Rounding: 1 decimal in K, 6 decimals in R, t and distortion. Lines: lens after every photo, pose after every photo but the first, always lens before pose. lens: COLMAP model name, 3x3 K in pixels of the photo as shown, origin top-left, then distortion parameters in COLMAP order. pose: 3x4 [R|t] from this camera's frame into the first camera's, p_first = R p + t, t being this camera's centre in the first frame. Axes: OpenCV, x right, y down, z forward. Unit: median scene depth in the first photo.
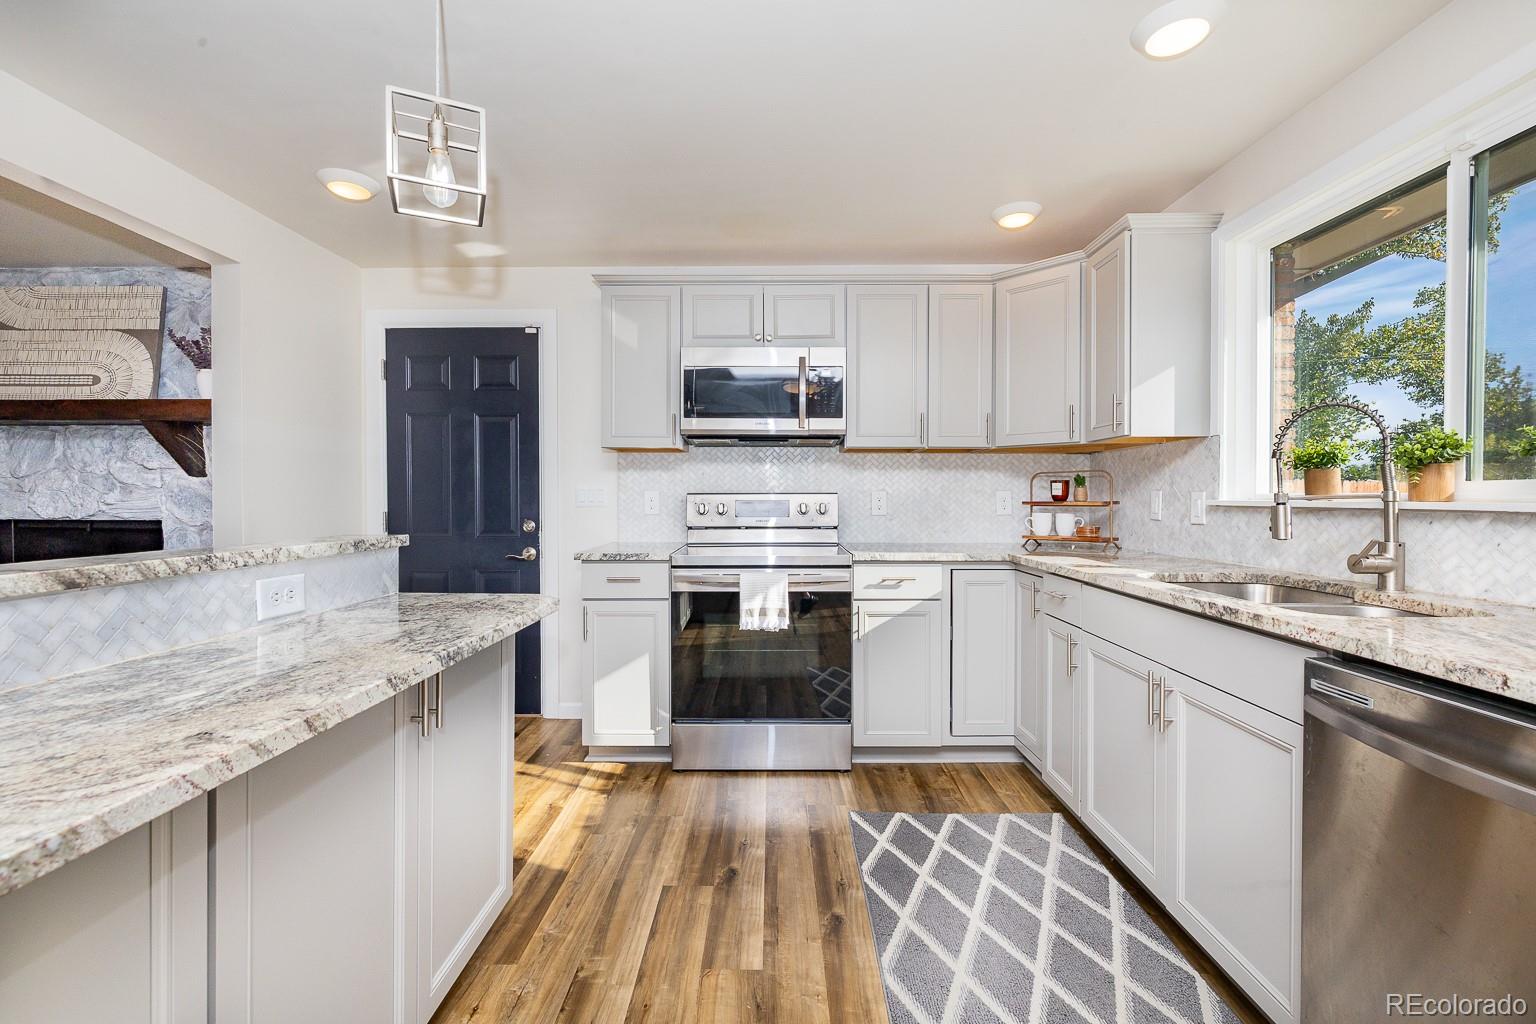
lens RADIAL K [[641.4, 0, 767.5], [0, 641.4, 504.1], [0, 0, 1]] dist [-0.001110, -0.000562]
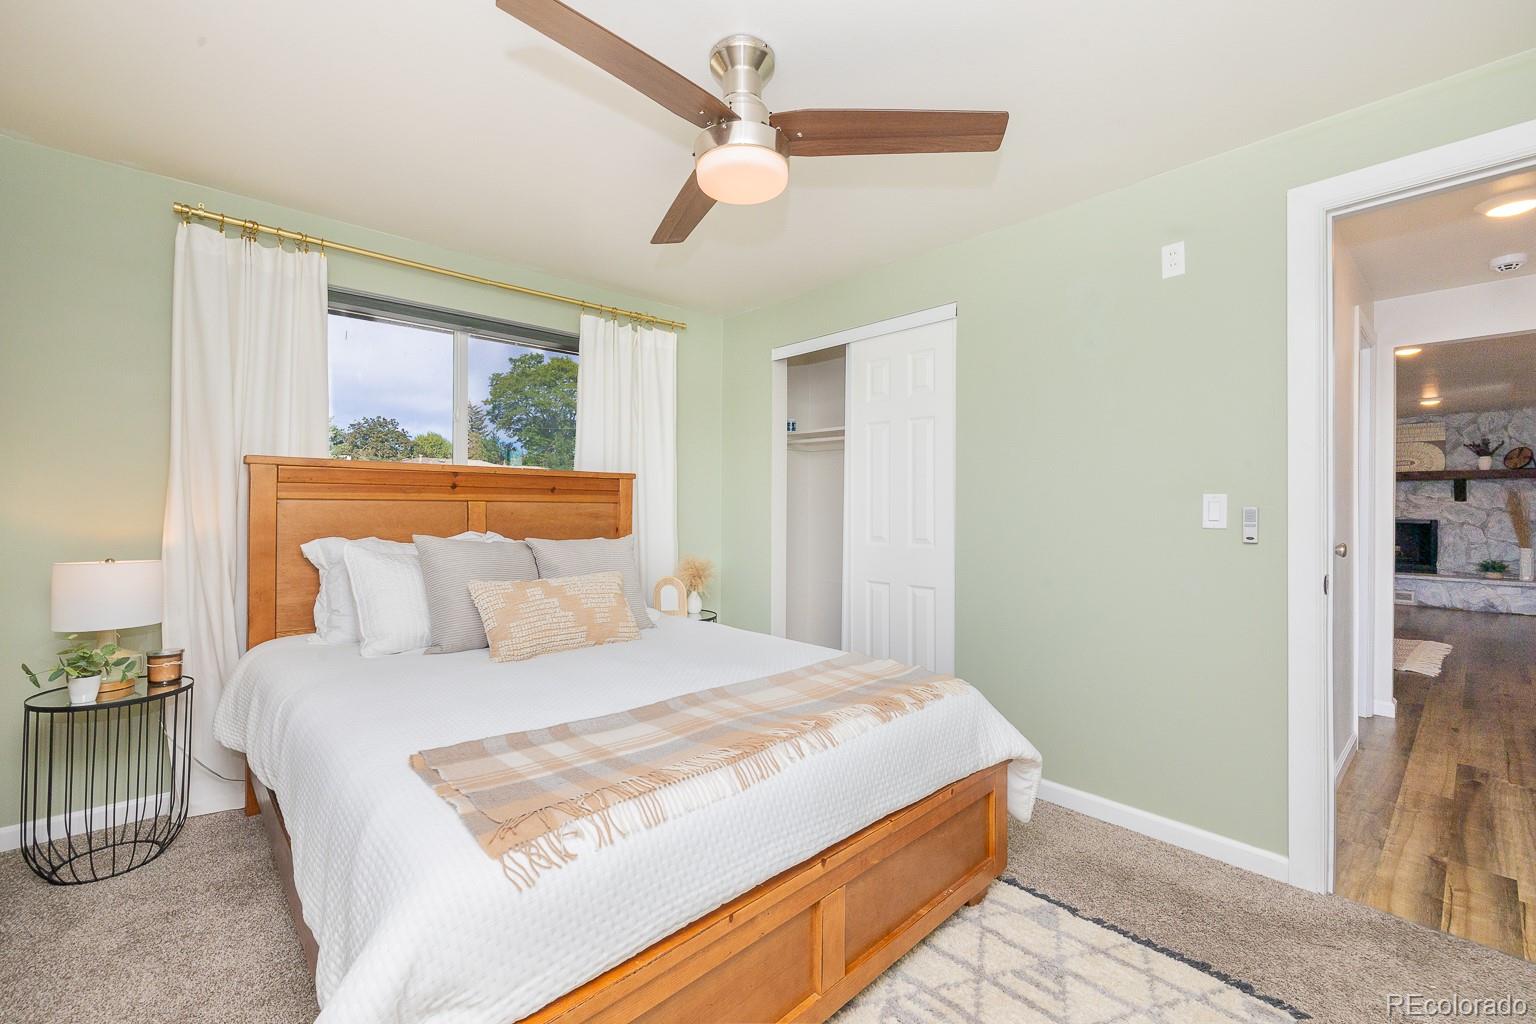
lens RADIAL K [[647.4, 0, 763.9], [0, 647.4, 504.9], [0, 0, 1]] dist [0.002800, -0.000693]
pose [[0.677511, 0.001807, -0.735510, -1.301874], [-0.012776, 0.999875, -0.009312, 0.036956], [0.735402, 0.015706, 0.677449, -3.689447]]
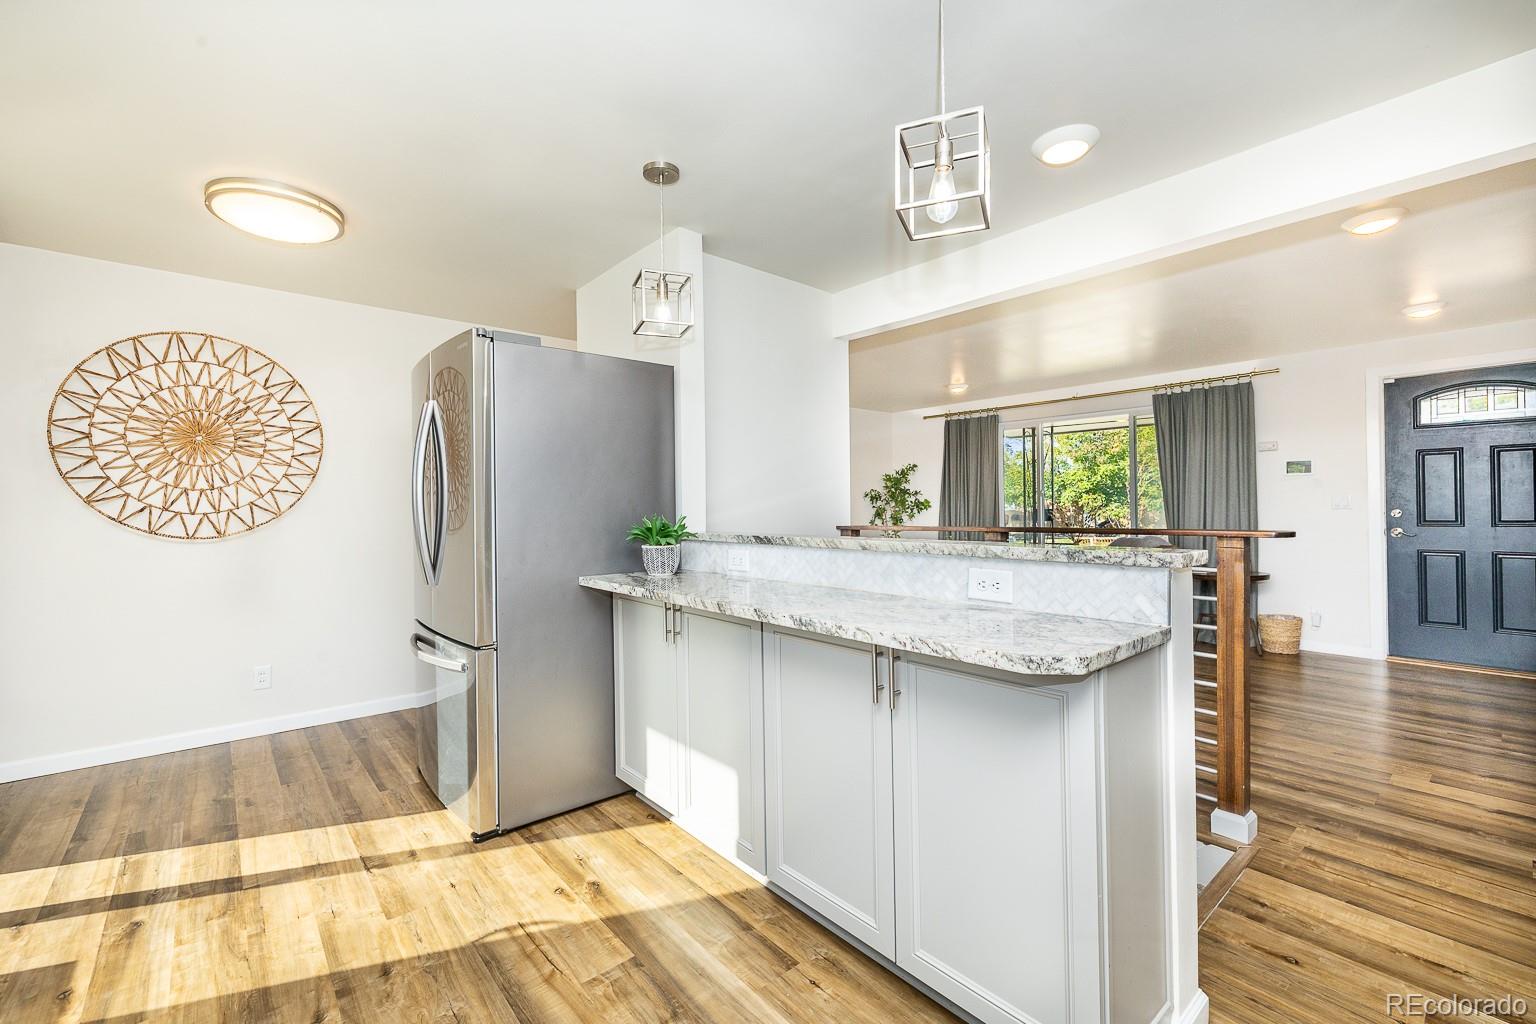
lens RADIAL K [[647.4, 0, 763.9], [0, 647.4, 504.9], [0, 0, 1]] dist [0.002800, -0.000693]
pose [[-0.754346, 0.001661, -0.656475, 0.231965], [0.001041, 0.999999, 0.001335, -0.008526], [0.656476, 0.000324, -0.754347, 0.961999]]
